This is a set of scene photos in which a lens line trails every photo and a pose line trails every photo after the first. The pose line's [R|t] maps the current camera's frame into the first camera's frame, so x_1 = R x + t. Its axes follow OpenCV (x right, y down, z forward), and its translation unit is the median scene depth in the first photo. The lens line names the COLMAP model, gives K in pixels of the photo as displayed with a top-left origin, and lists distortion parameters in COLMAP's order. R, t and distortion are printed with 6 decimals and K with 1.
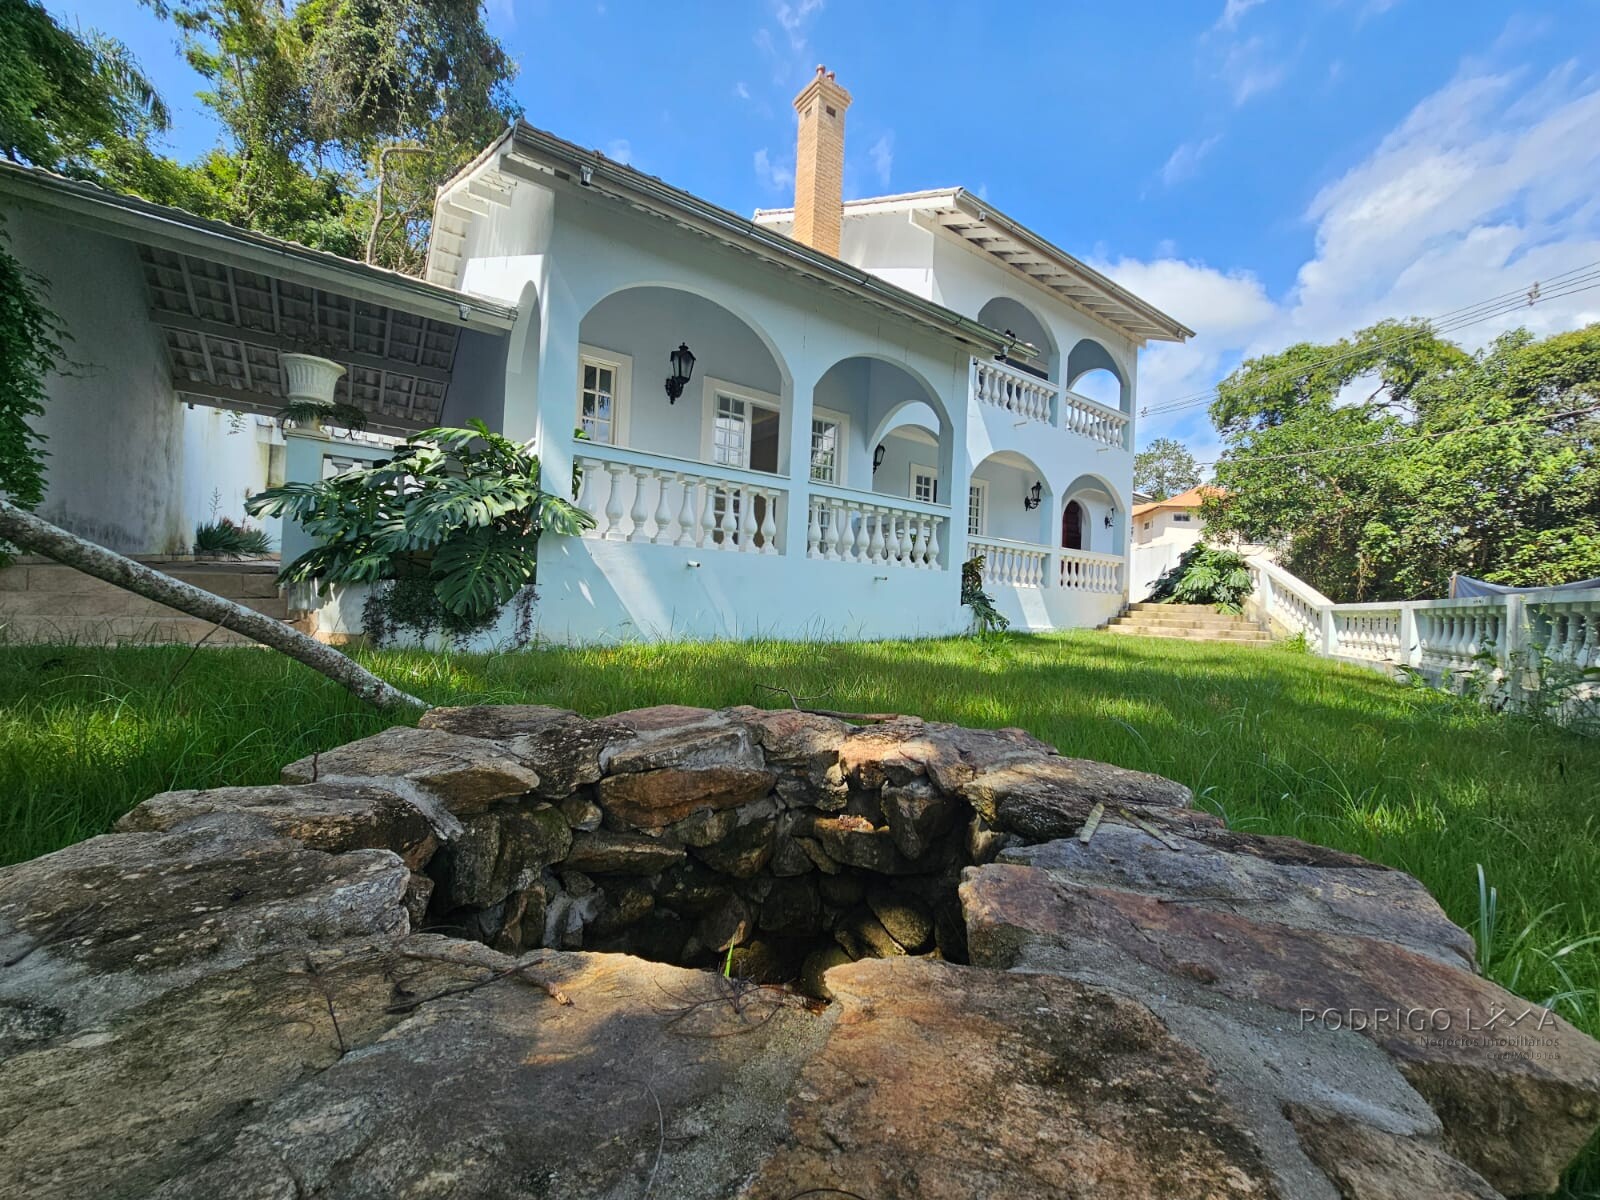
lens RADIAL K [[652.9, 0, 801.0], [0, 652.9, 600.7], [0, 0, 1]] dist [0.000377, 0.000238]
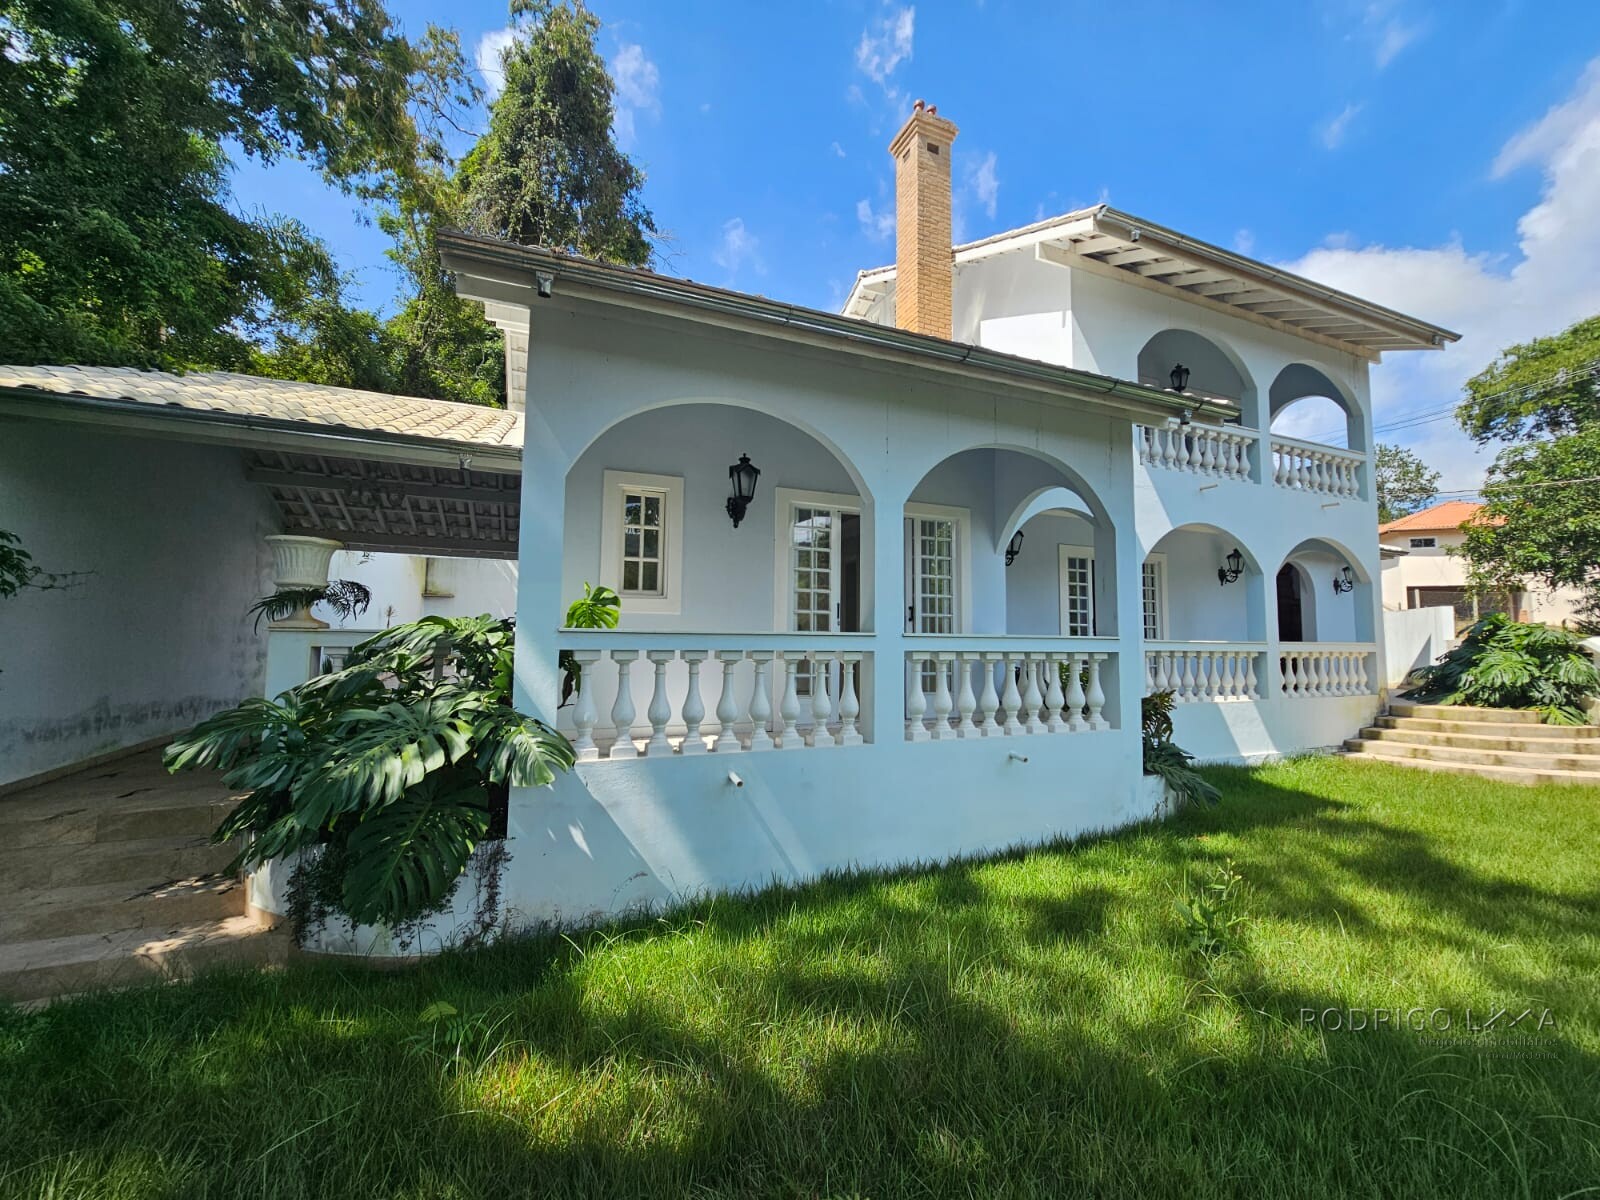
lens RADIAL K [[652.9, 0, 803.6], [0, 652.9, 601.4], [0, 0, 1]] dist [0.000377, 0.000238]
pose [[0.973663, -0.051456, -0.222111, 0.040037], [0.036514, 0.996817, -0.070866, -0.103459], [0.225050, 0.060889, 0.972443, 0.165414]]
